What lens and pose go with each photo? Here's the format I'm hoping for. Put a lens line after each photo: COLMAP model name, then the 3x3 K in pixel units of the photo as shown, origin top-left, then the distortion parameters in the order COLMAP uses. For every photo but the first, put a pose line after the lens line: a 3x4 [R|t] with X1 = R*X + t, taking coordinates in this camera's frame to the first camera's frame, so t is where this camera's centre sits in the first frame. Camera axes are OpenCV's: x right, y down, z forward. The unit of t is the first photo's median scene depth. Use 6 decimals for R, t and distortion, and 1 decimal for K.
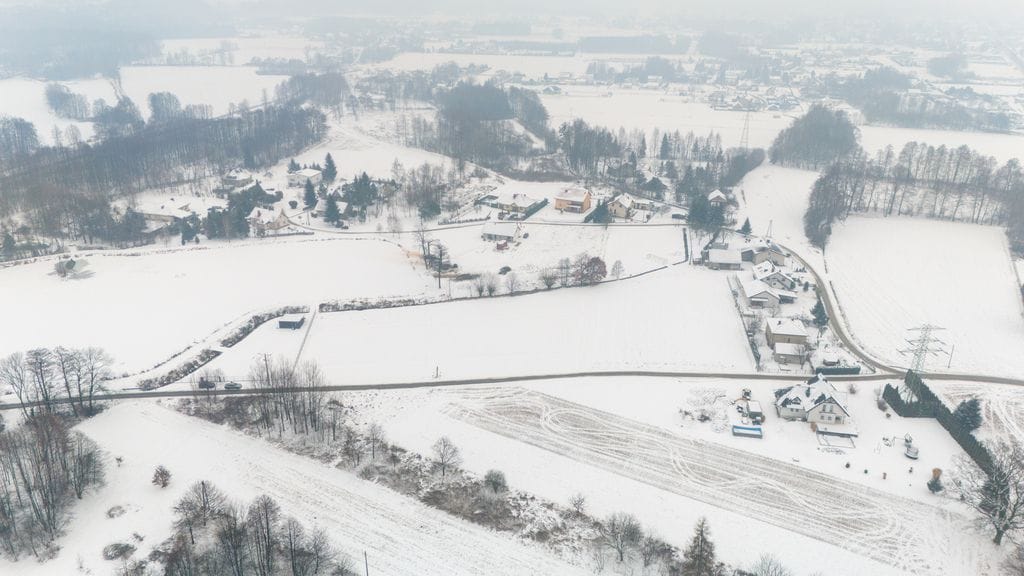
lens RADIAL K [[740.8, 0, 511.5], [0, 740.8, 287.2], [0, 0, 1]] dist [0.076905, -0.065723]
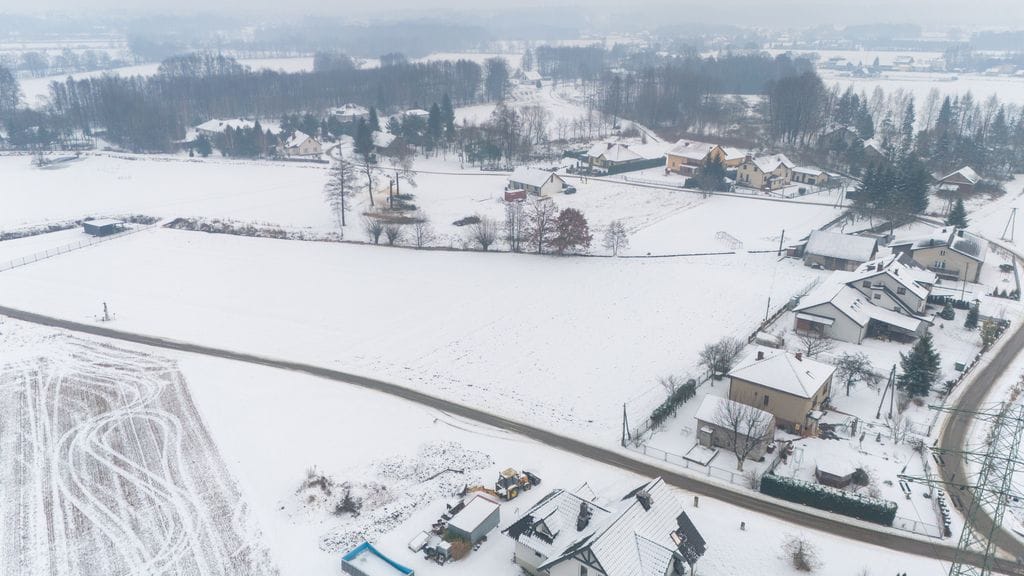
lens RADIAL K [[740.8, 0, 513.9], [0, 740.8, 289.8], [0, 0, 1]] dist [0.076905, -0.065723]
pose [[0.871815, 0.158352, -0.463533, 0.410358], [-0.174307, 0.984654, 0.008540, 0.029698], [0.457773, 0.073351, 0.886038, 0.531665]]
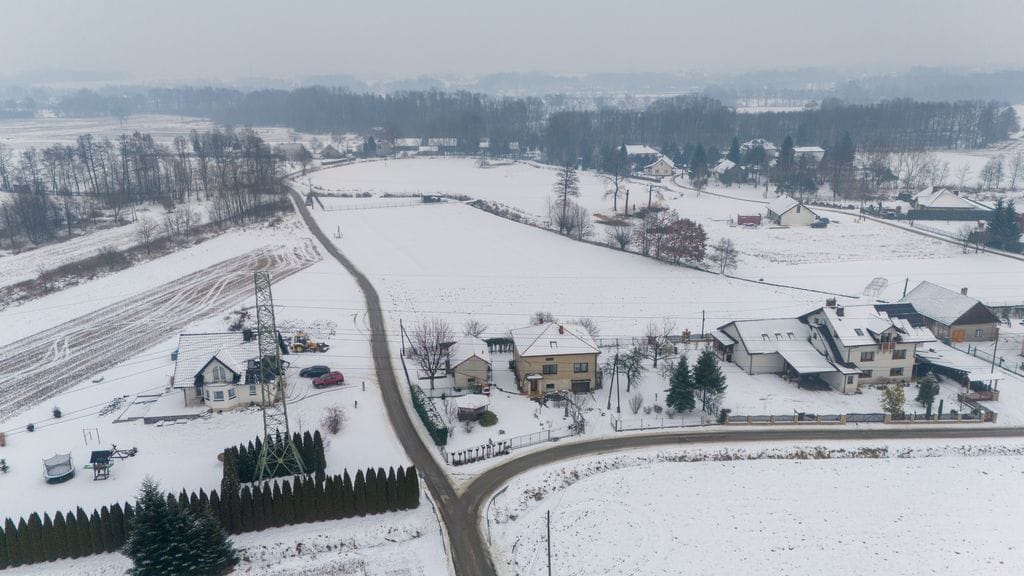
lens RADIAL K [[740.8, 0, 515.9], [0, 740.8, 291.7], [0, 0, 1]] dist [0.076905, -0.065723]
pose [[0.267269, 0.256149, -0.928954, 0.746629], [-0.352360, 0.923241, 0.153196, -0.034476], [0.896889, 0.286382, 0.337010, 0.791449]]
